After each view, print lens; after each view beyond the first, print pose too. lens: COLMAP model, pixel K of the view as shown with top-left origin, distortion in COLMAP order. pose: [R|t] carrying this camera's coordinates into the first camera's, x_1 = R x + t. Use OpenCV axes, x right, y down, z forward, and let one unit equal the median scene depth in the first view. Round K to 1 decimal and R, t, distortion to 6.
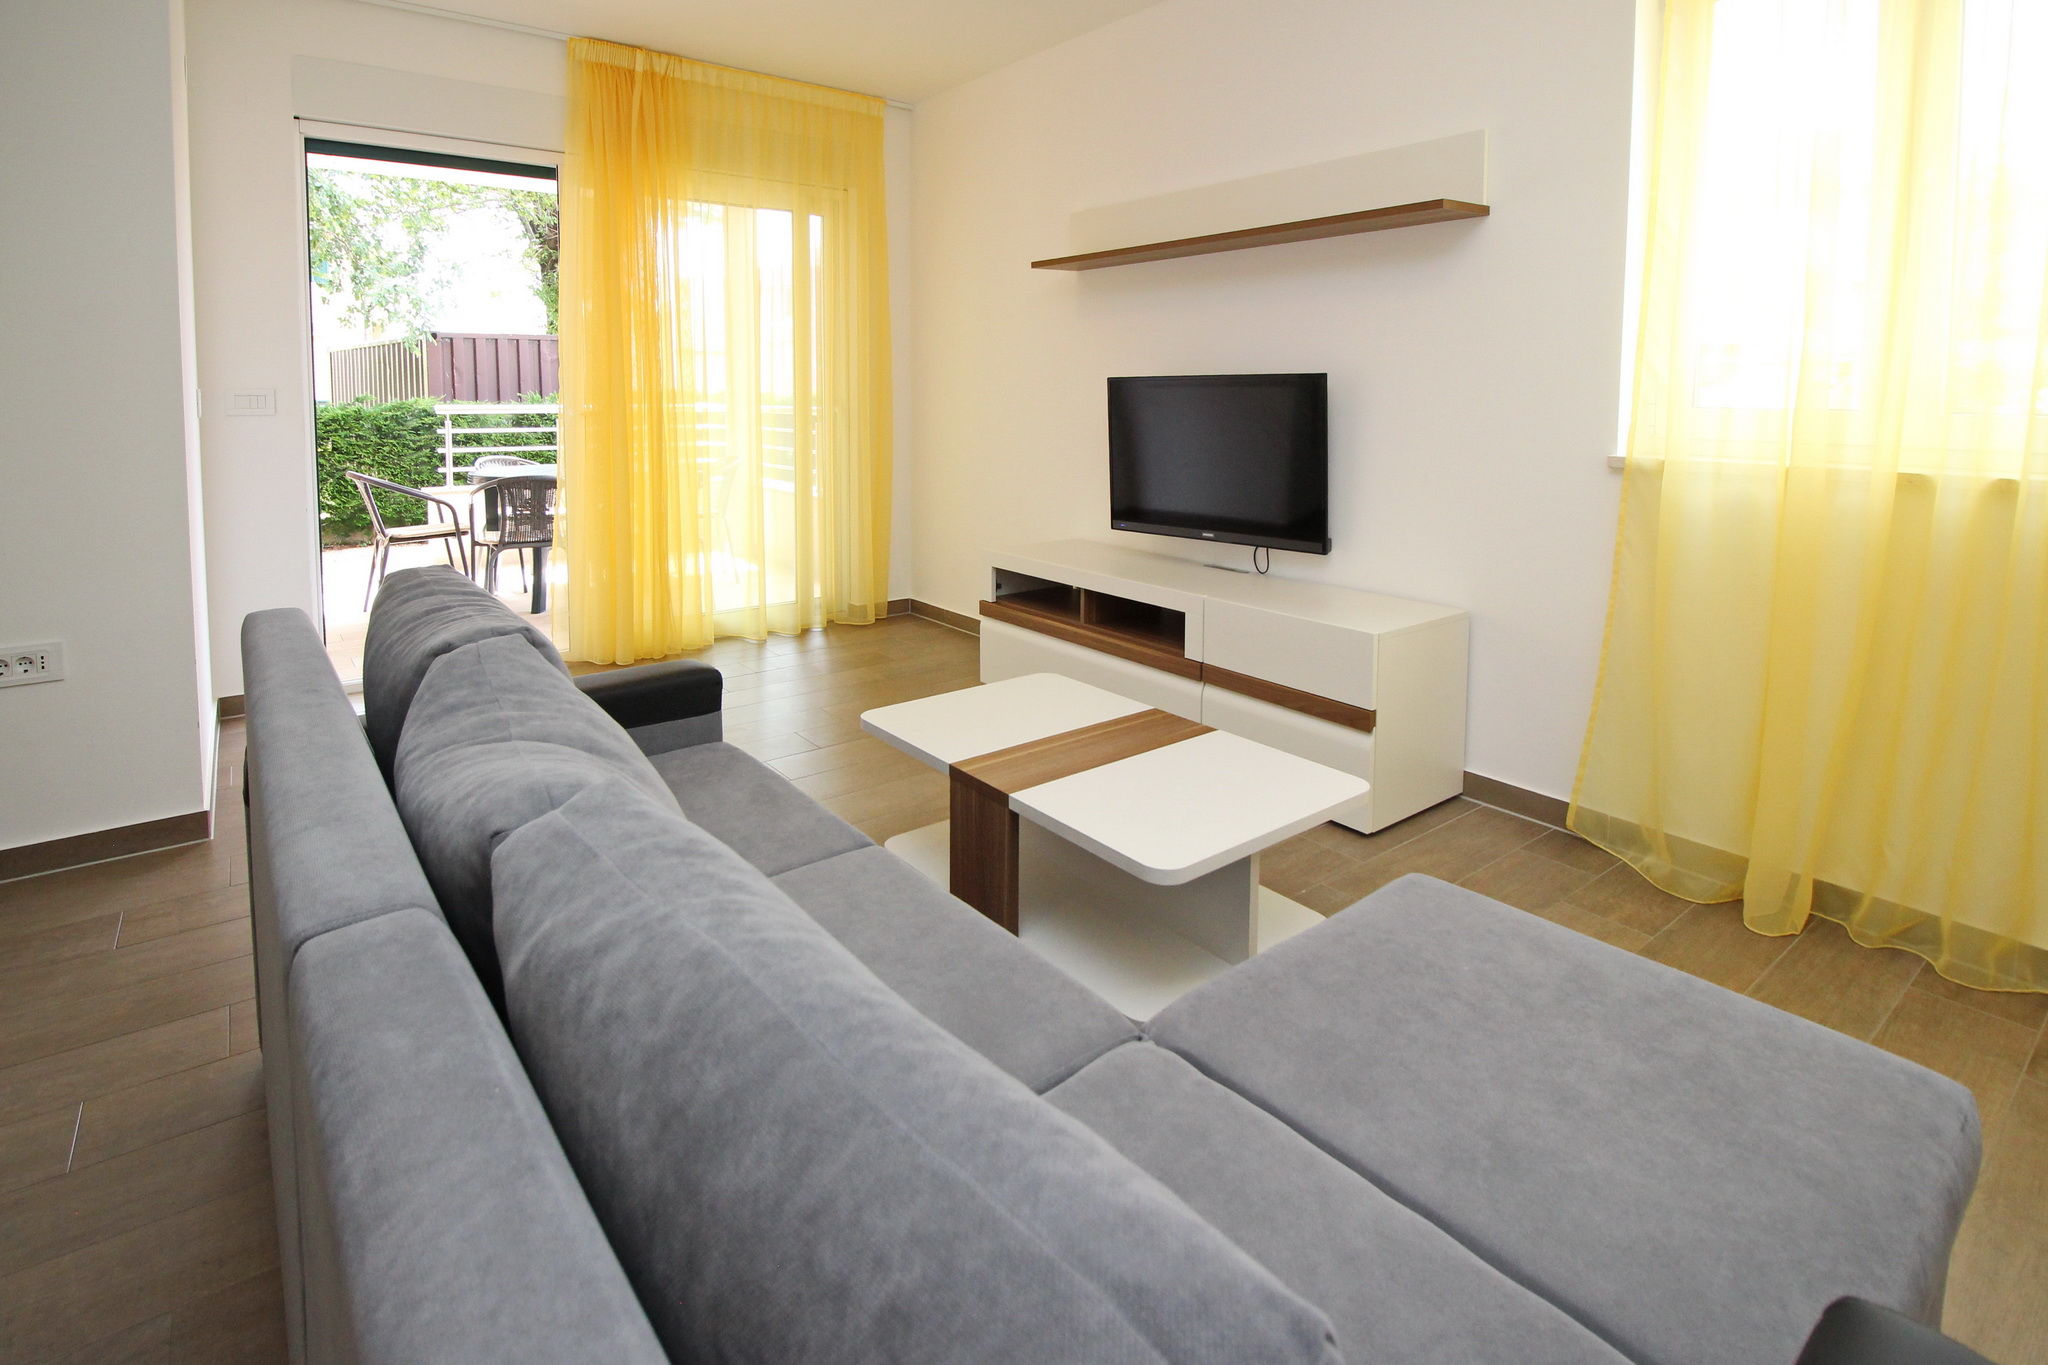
lens RADIAL K [[1011.0, 0, 1024.0], [0, 1011.0, 682.5], [0, 0, 1]] dist [0.000743, 0.000043]
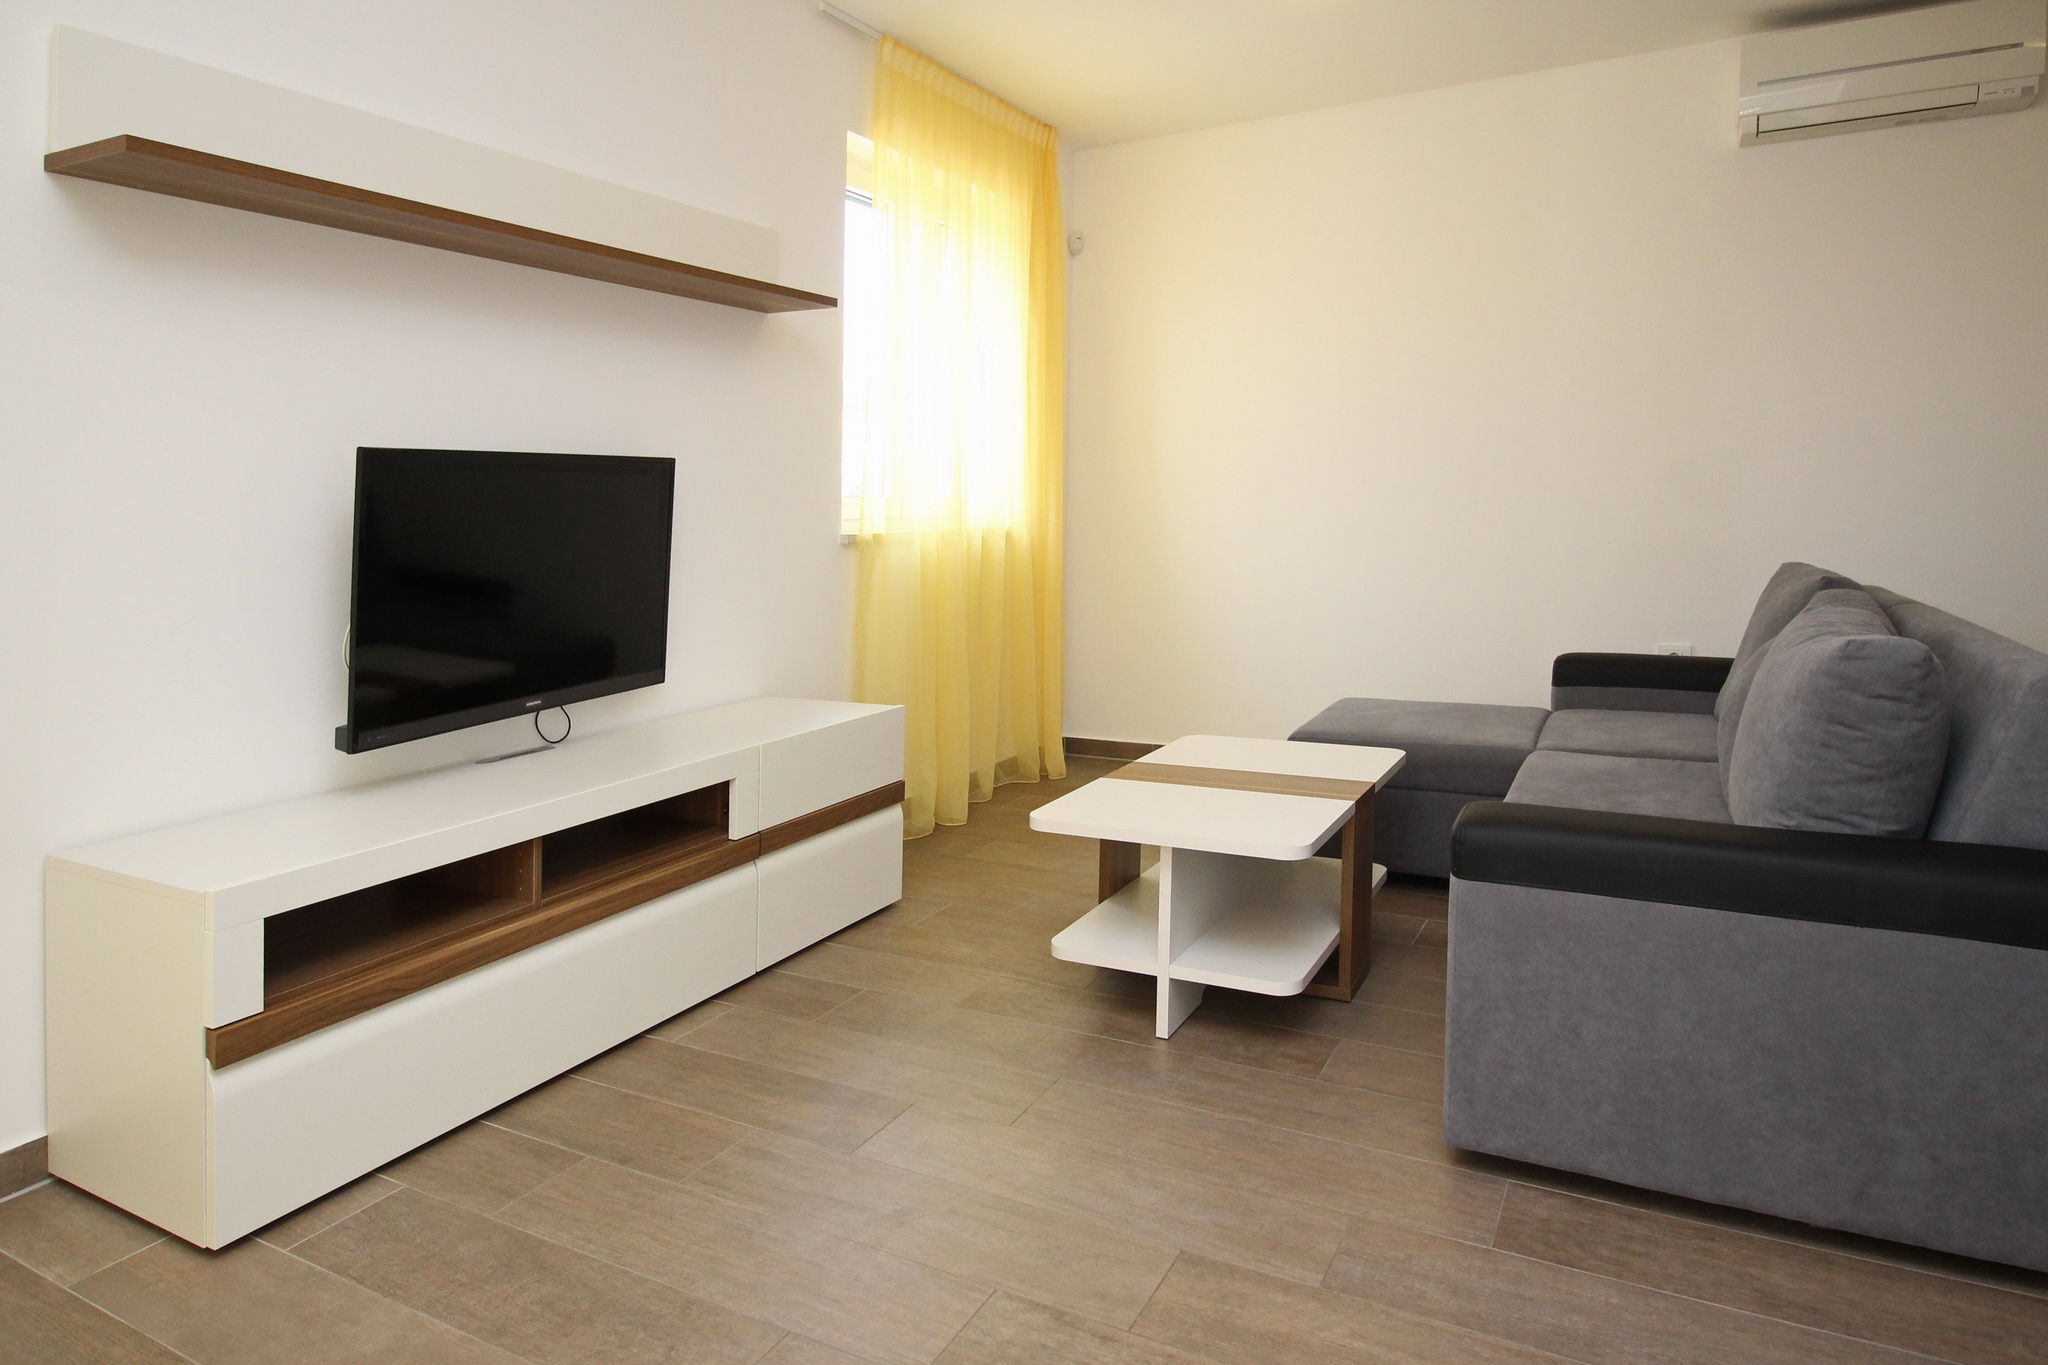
lens RADIAL K [[1218.3, 0, 1024.0], [0, 1218.3, 682.5], [0, 0, 1]] dist [-0.001927, -0.000686]
pose [[-0.391879, -0.114944, 0.912808, -0.624261], [0.290515, 0.925941, 0.241319, -0.251735], [-0.872944, 0.359753, -0.329464, 0.980099]]
